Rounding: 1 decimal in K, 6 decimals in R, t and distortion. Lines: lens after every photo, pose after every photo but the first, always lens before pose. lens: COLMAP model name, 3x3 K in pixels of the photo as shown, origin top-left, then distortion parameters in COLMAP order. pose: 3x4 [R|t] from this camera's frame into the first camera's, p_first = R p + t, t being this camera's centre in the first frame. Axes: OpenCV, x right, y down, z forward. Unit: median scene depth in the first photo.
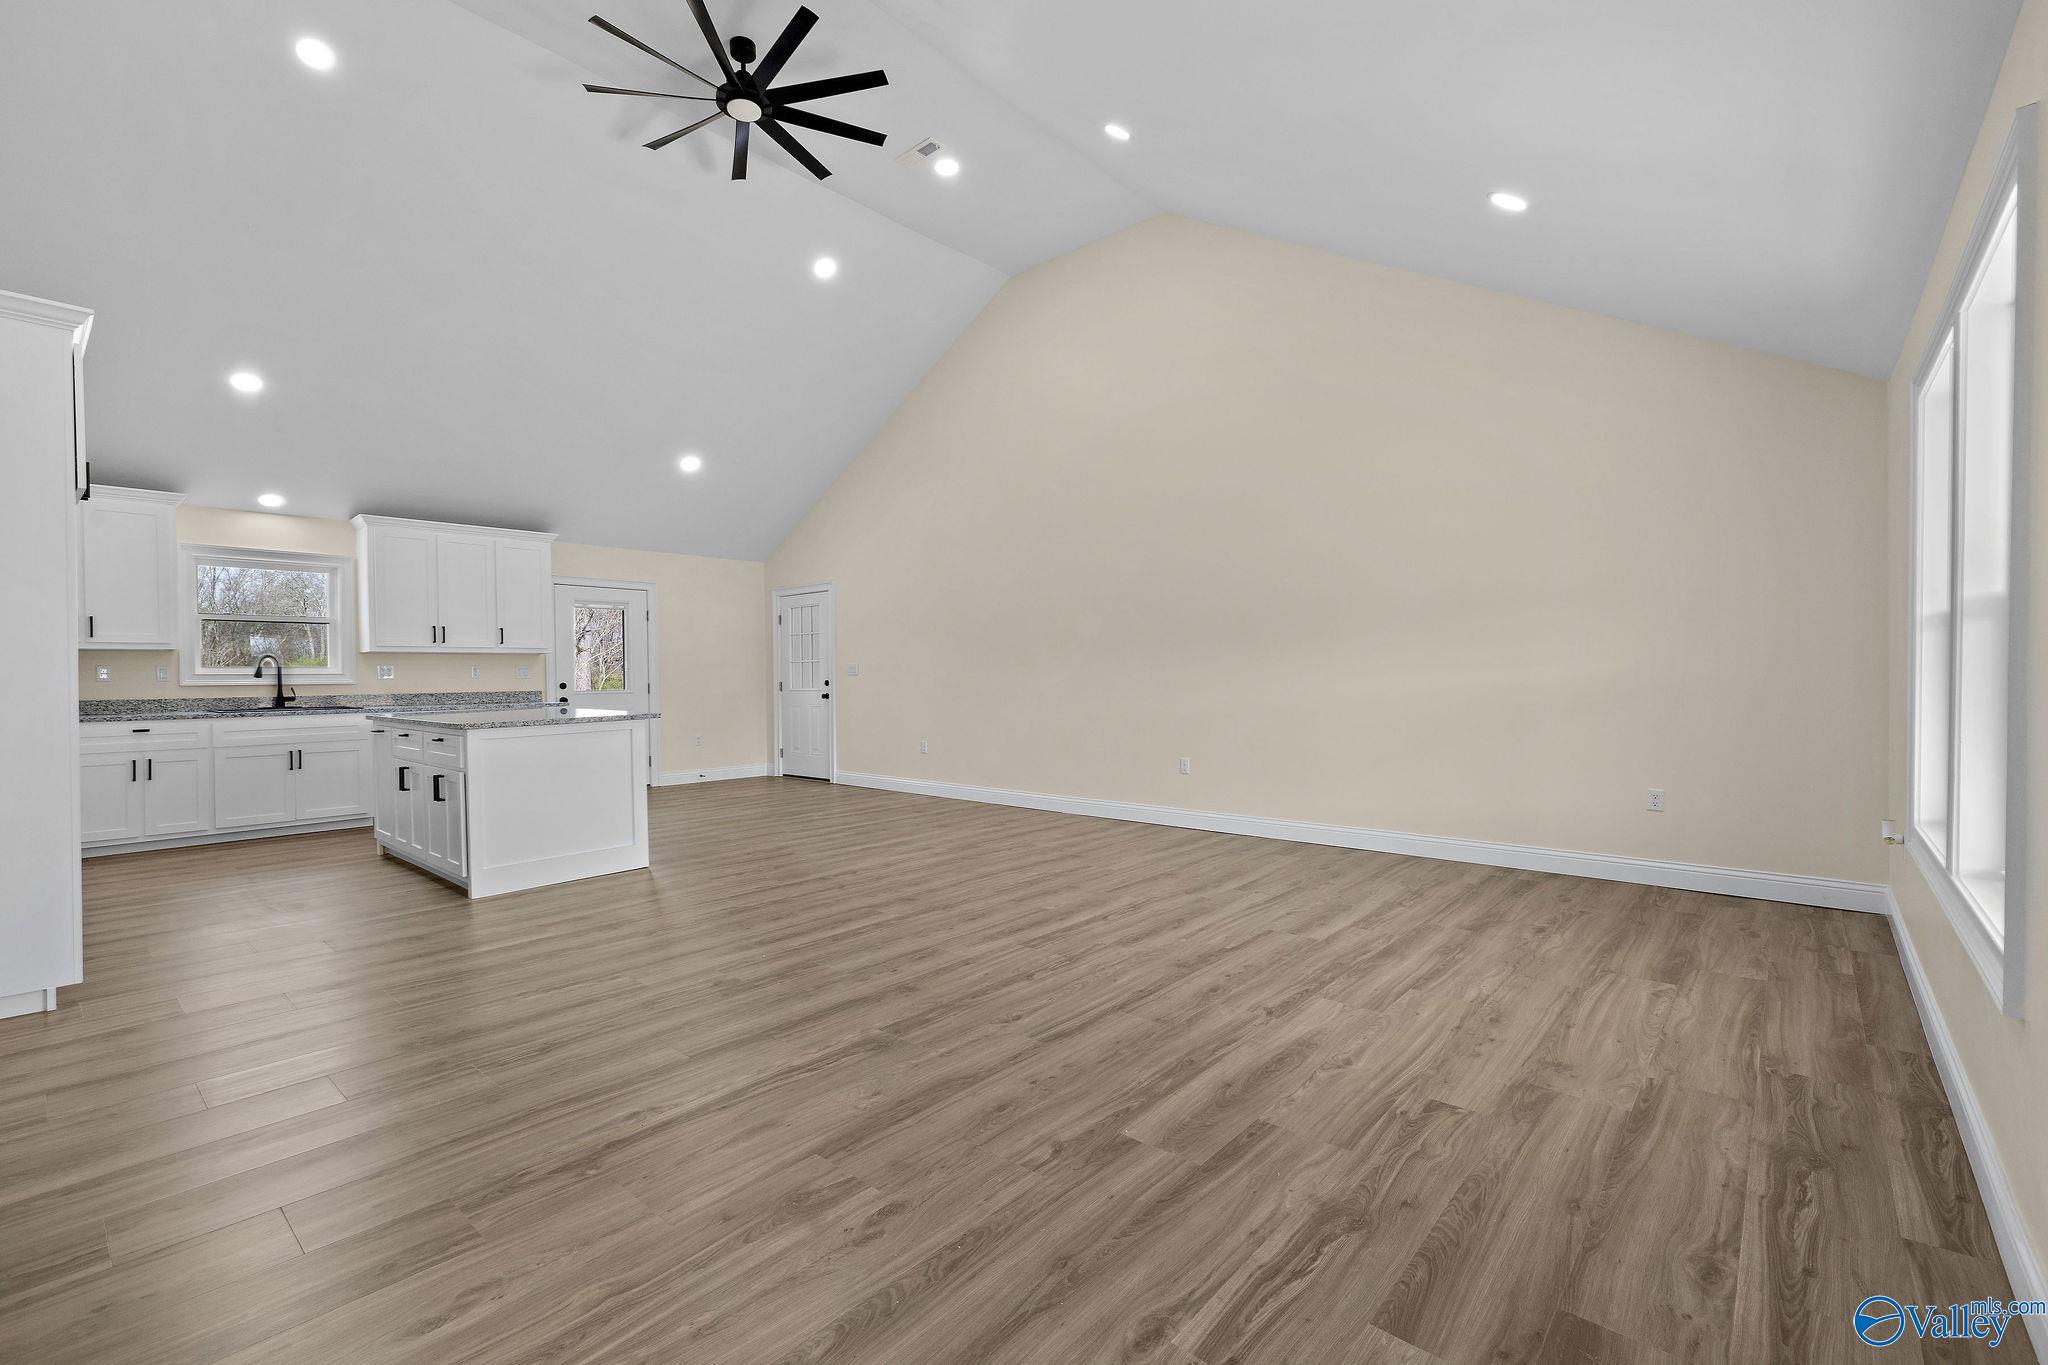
lens RADIAL K [[861.2, 0, 1023.9], [0, 861.2, 679.3], [0, 0, 1]] dist [0.000863, 0.000186]
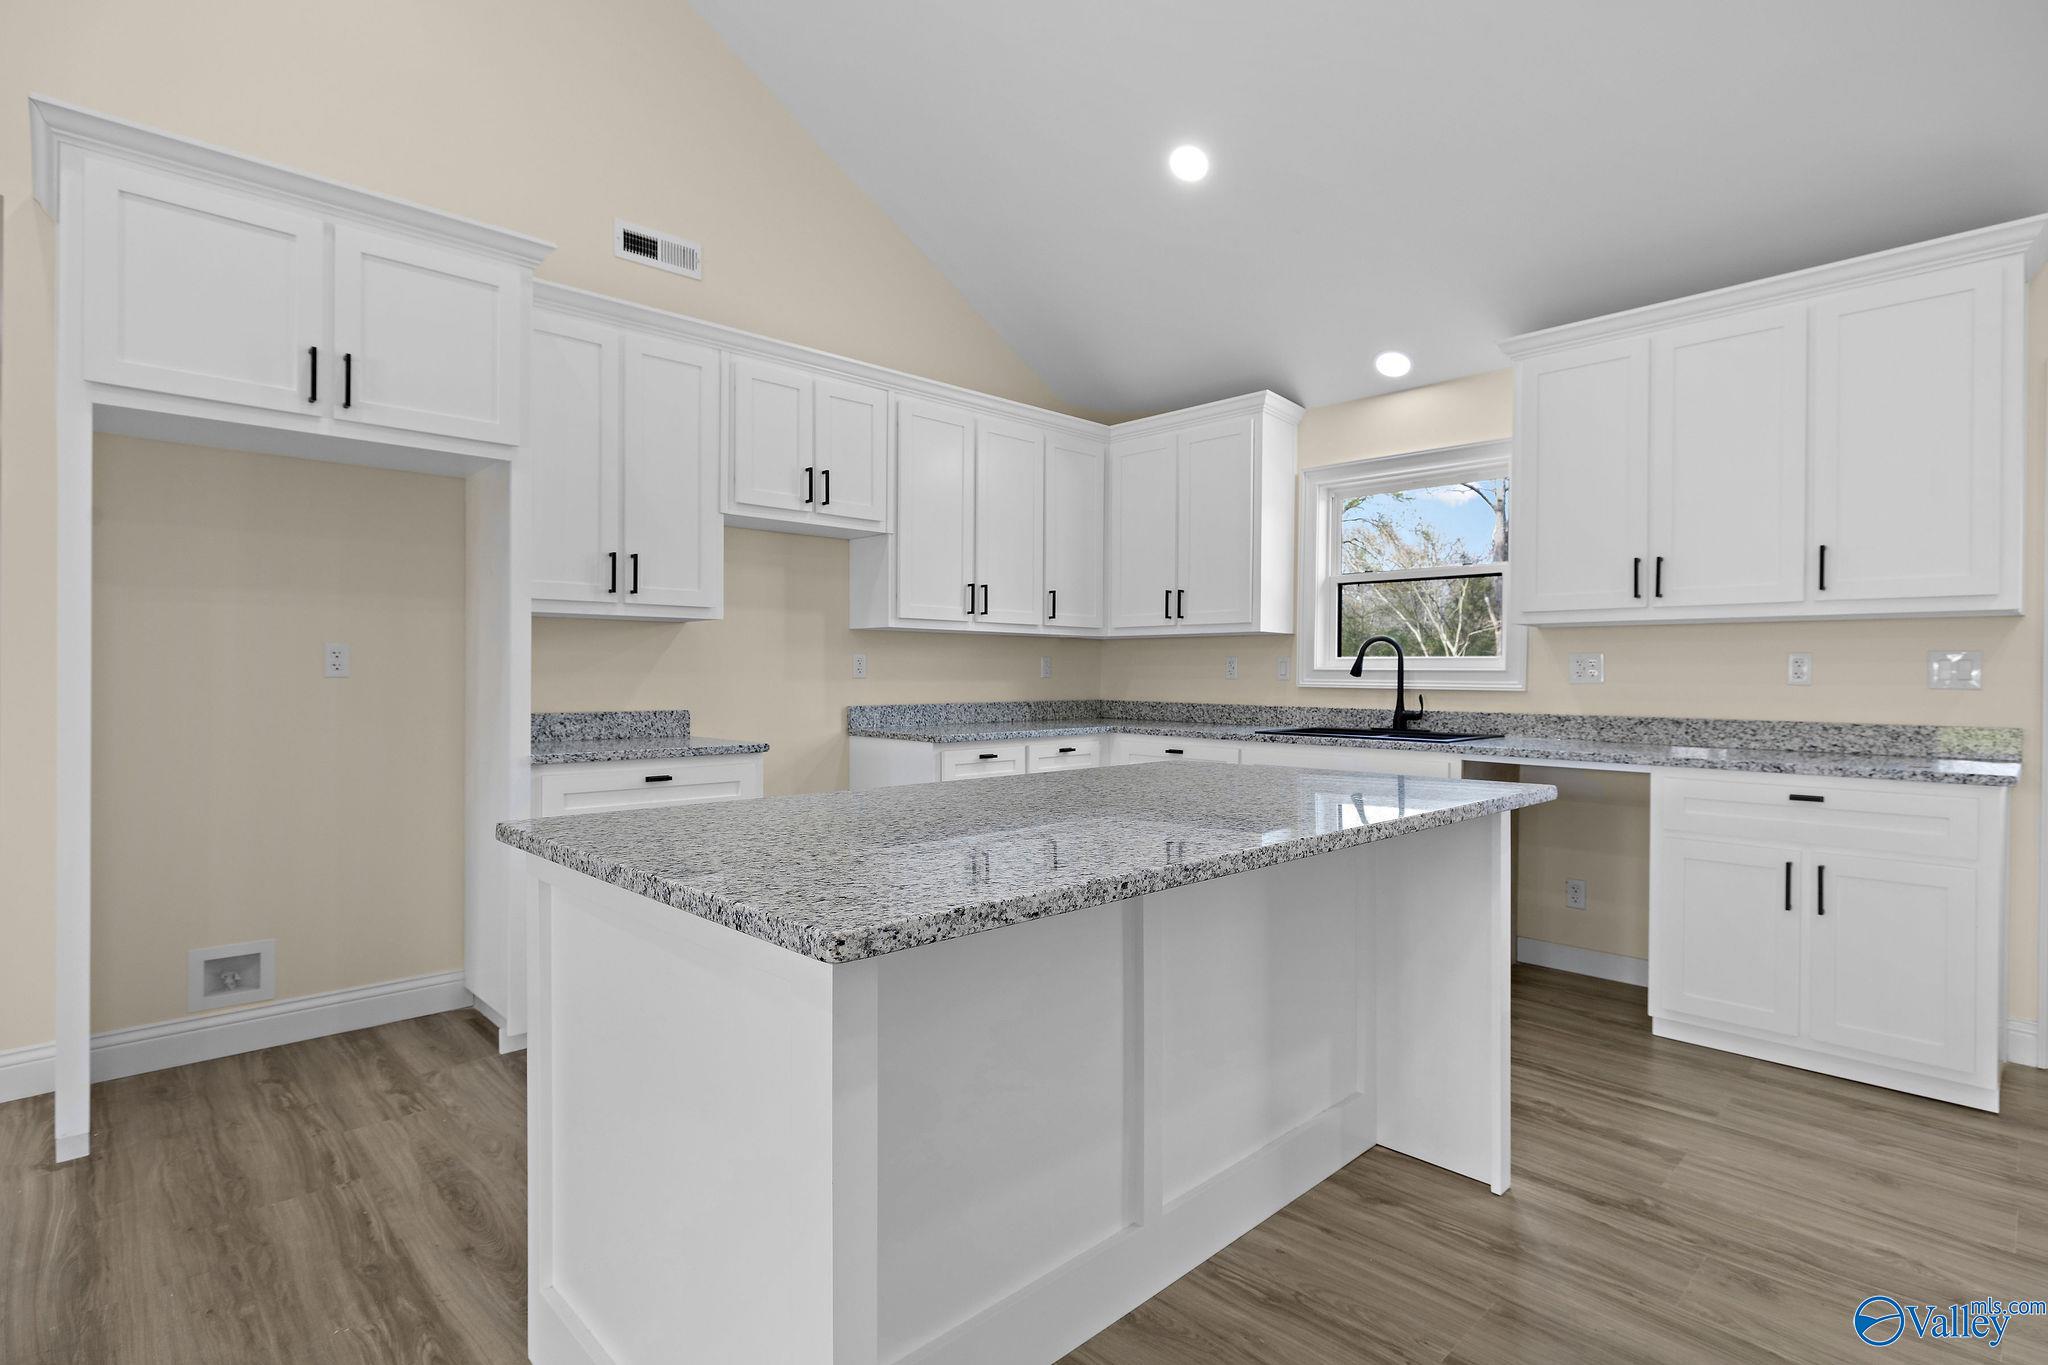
lens RADIAL K [[1025.1, 0, 1023.9], [0, 1025.1, 678.3], [0, 0, 1]] dist [0.000556, 0.000162]
pose [[-0.076144, 0.008096, -0.997064, -0.178054], [-0.018642, 0.999781, 0.009542, -0.002806], [0.996923, 0.019314, -0.075976, 0.803283]]
